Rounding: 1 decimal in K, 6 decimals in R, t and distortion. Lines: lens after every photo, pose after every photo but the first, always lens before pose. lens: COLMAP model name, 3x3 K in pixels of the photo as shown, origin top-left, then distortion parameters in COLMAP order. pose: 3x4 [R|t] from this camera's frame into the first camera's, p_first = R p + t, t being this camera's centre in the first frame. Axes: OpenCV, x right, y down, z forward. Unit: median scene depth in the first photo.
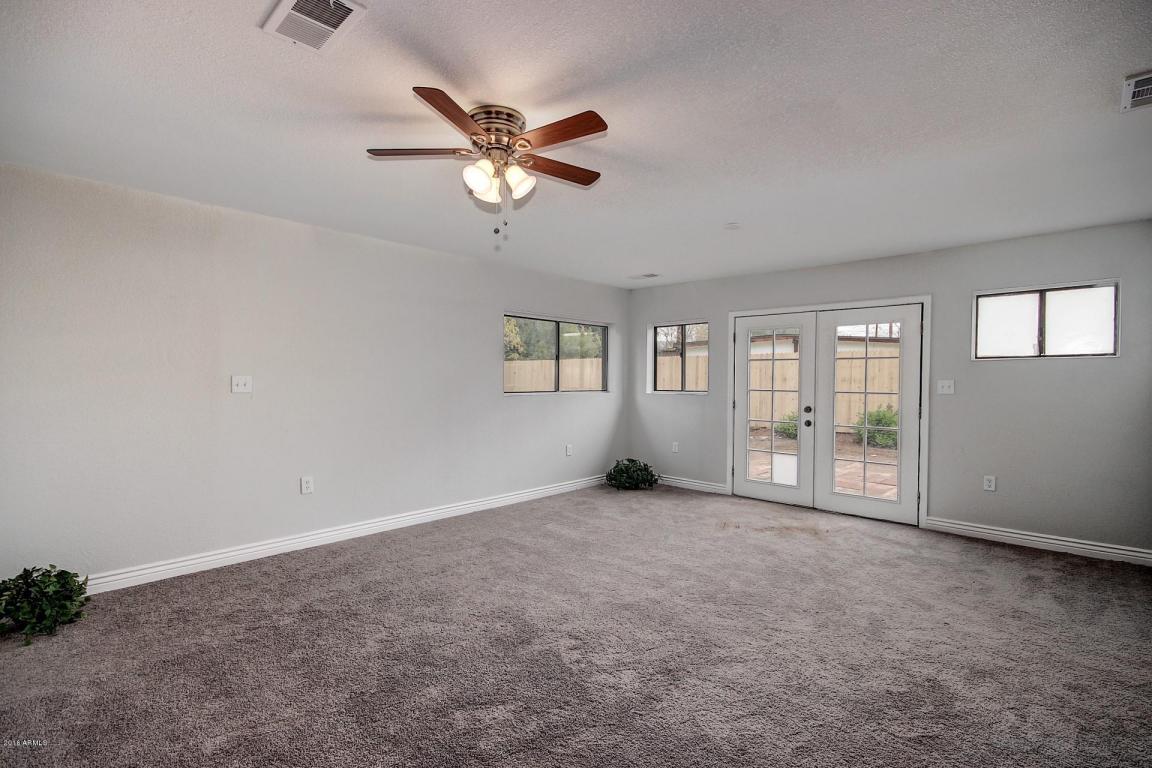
lens RADIAL K [[553.7, 0, 576.0], [0, 553.7, 384.0], [0, 0, 1]] dist [0.000956, -0.000050]
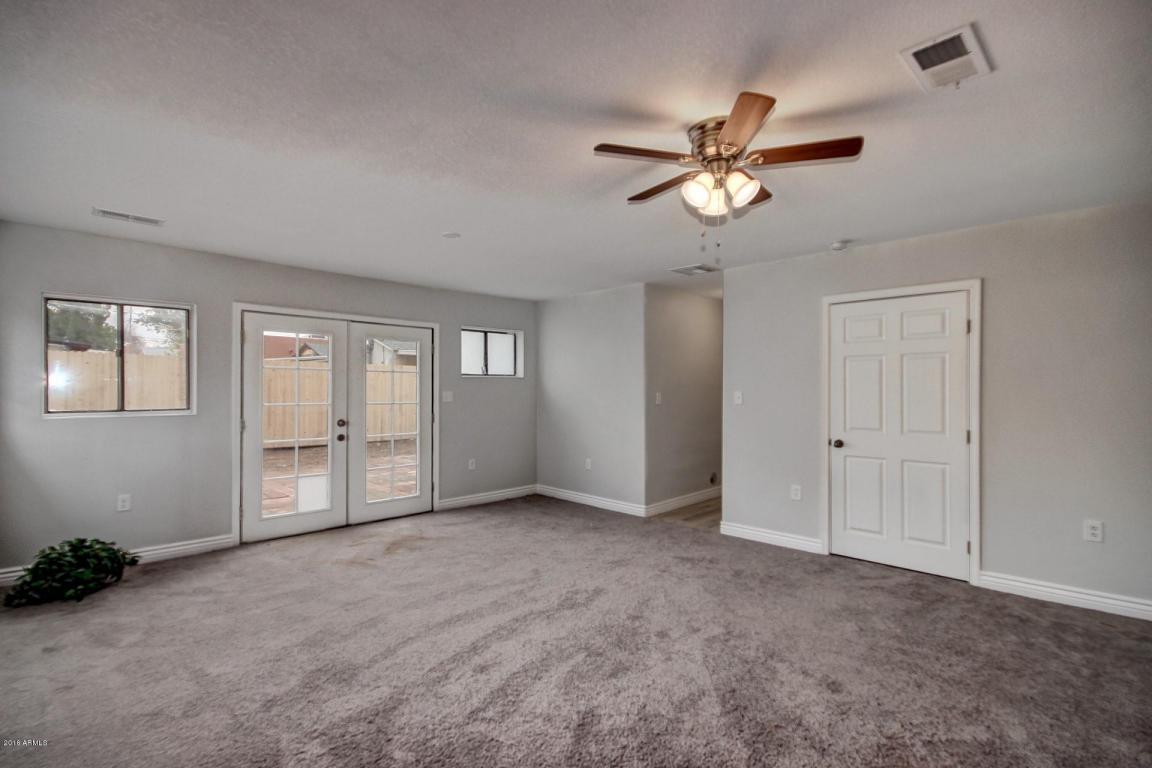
lens RADIAL K [[553.7, 0, 576.0], [0, 553.7, 384.0], [0, 0, 1]] dist [0.000956, -0.000050]
pose [[0.000753, 0.005141, 0.999987, -0.566074], [0.008088, 0.999954, -0.005147, -0.013366], [-0.999967, 0.008092, 0.000712, 0.640820]]
